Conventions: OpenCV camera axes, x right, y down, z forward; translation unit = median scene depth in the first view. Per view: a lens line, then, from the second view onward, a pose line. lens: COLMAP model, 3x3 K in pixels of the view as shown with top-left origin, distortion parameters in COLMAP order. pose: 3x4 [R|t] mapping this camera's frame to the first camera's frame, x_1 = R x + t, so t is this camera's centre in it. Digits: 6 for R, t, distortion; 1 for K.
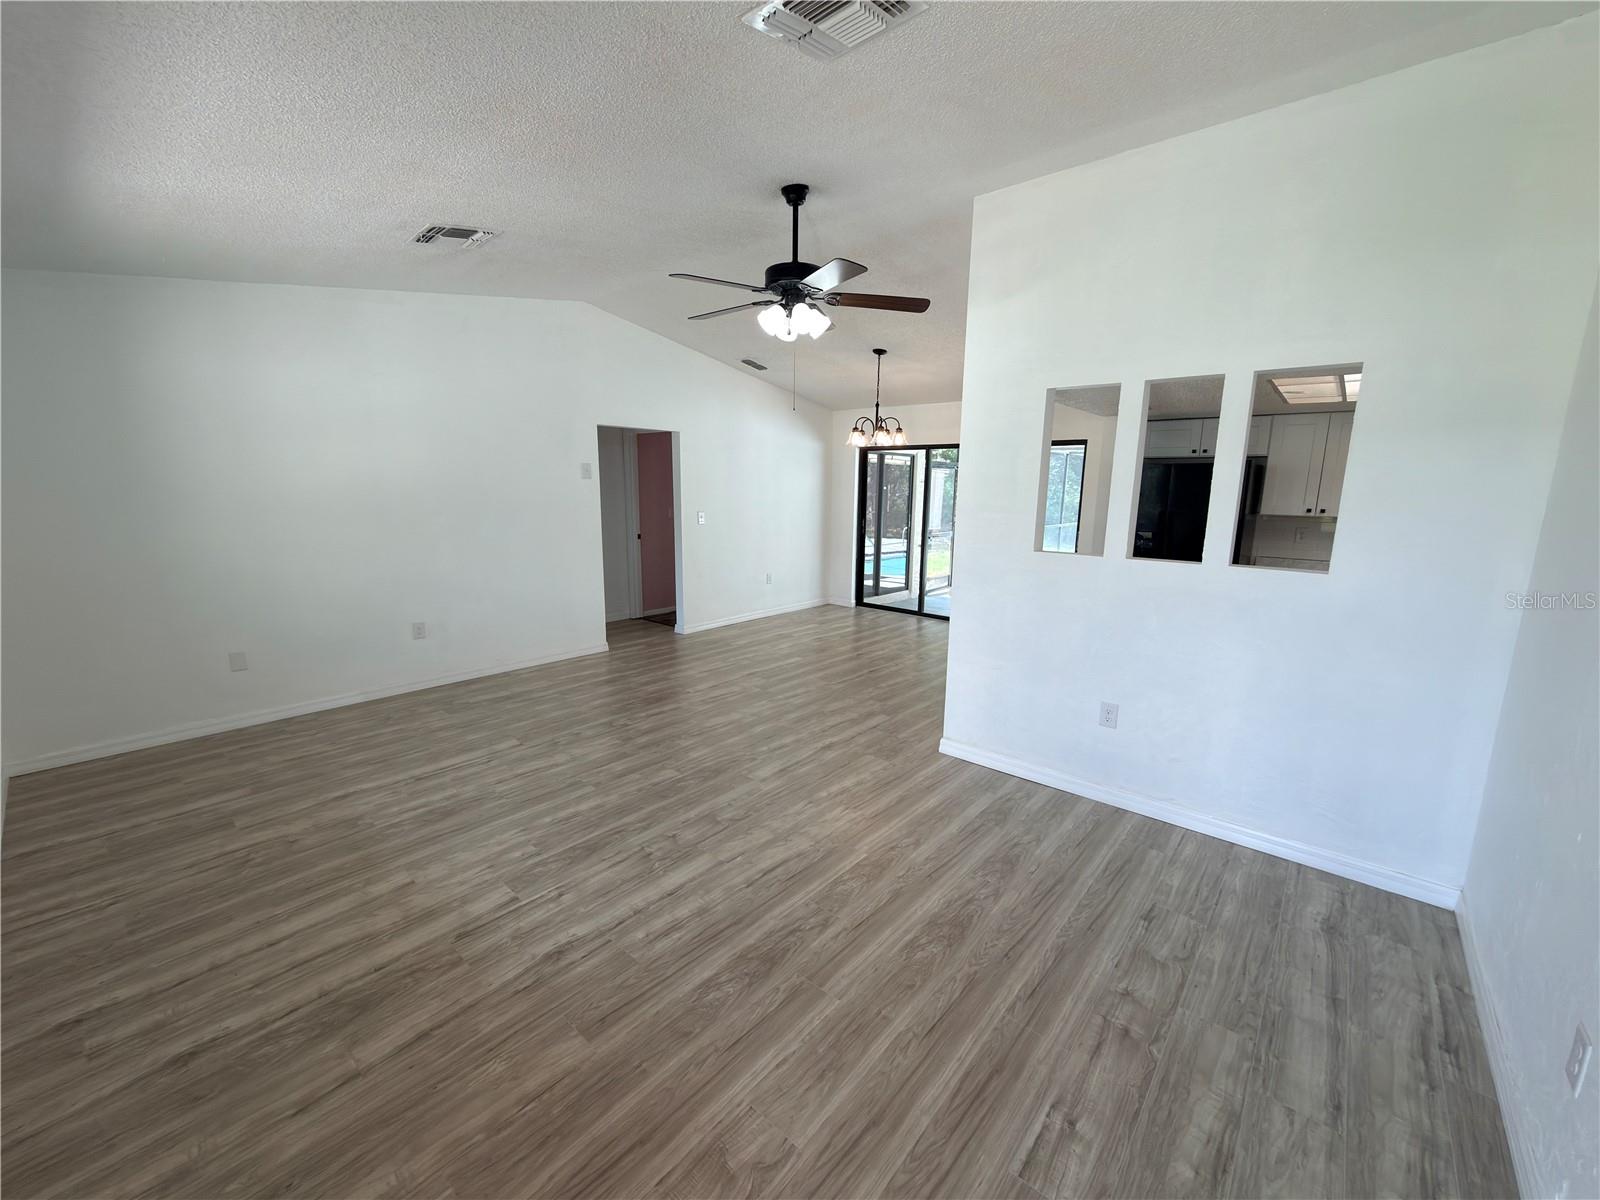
lens RADIAL K [[637.7, 0, 797.3], [0, 637.7, 599.6], [0, 0, 1]] dist [-0.000822, -0.000098]
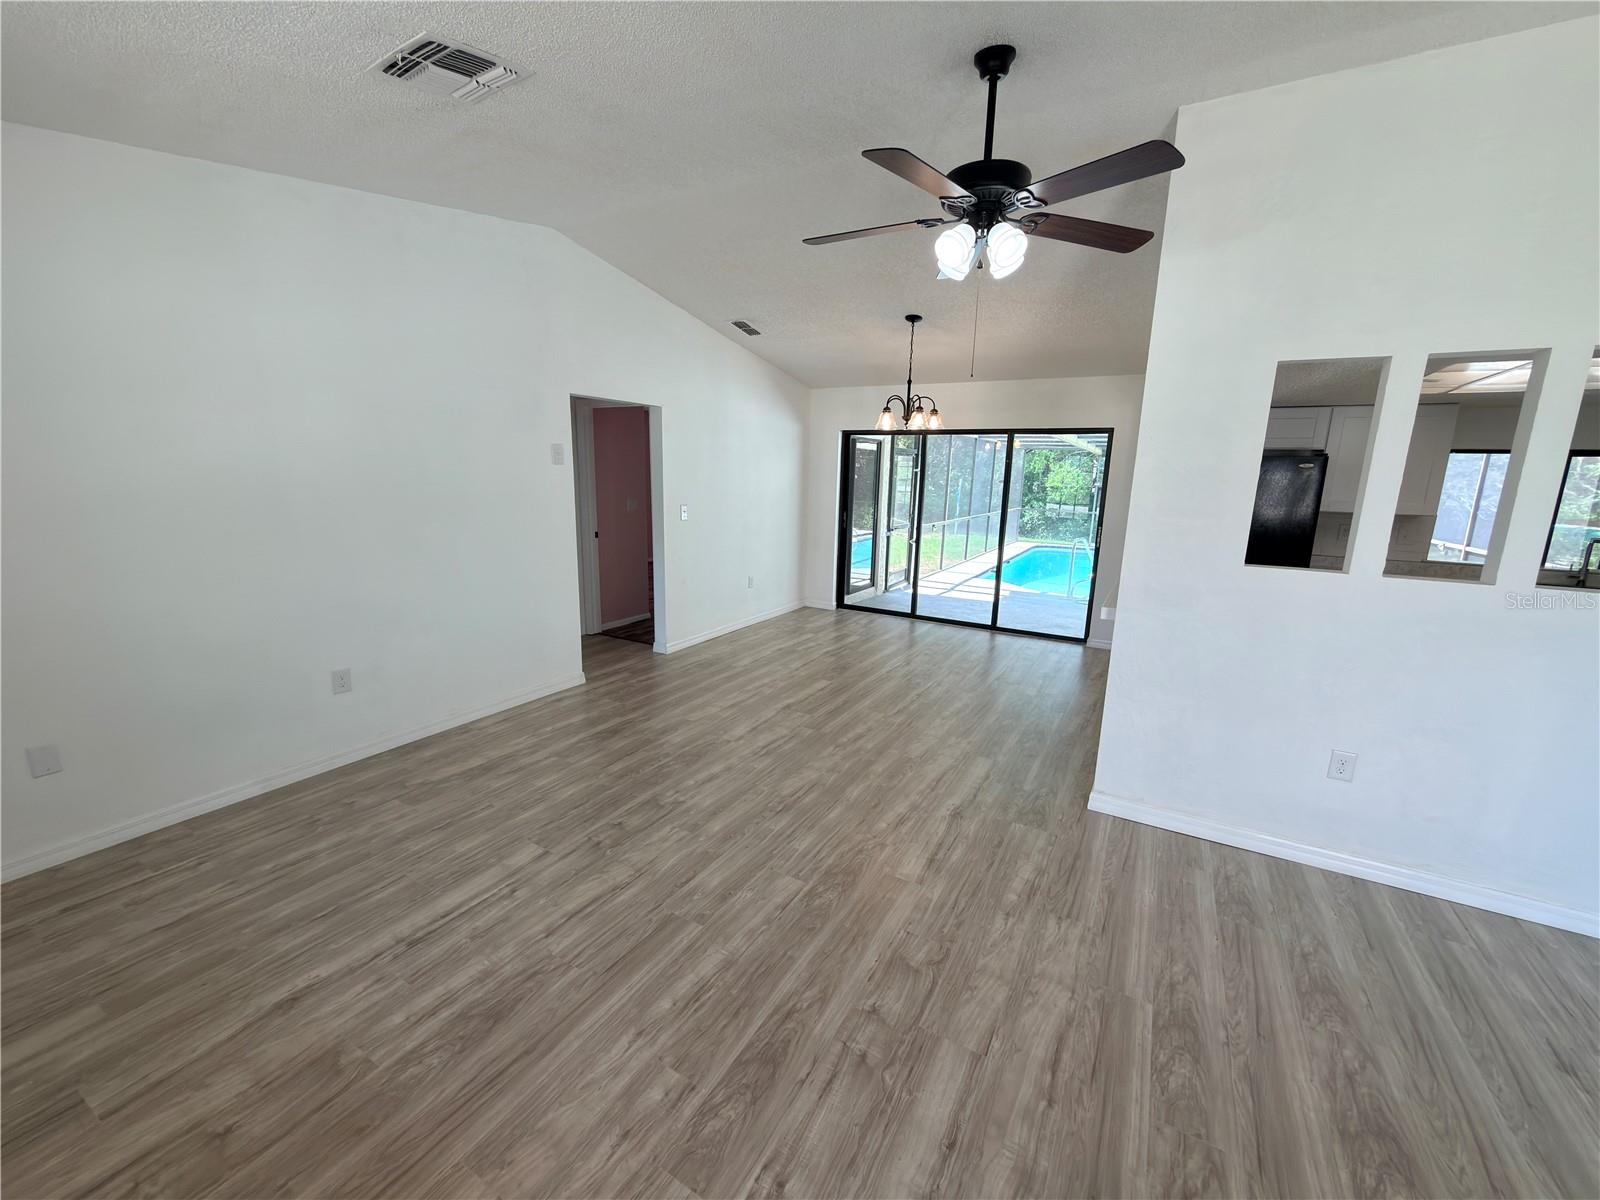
lens RADIAL K [[637.7, 0, 797.3], [0, 637.7, 599.6], [0, 0, 1]] dist [-0.000822, -0.000098]
pose [[0.981433, -0.027536, 0.189816, -0.341562], [0.022965, 0.999392, 0.026236, -0.069270], [-0.190423, -0.021390, 0.981469, 0.325049]]
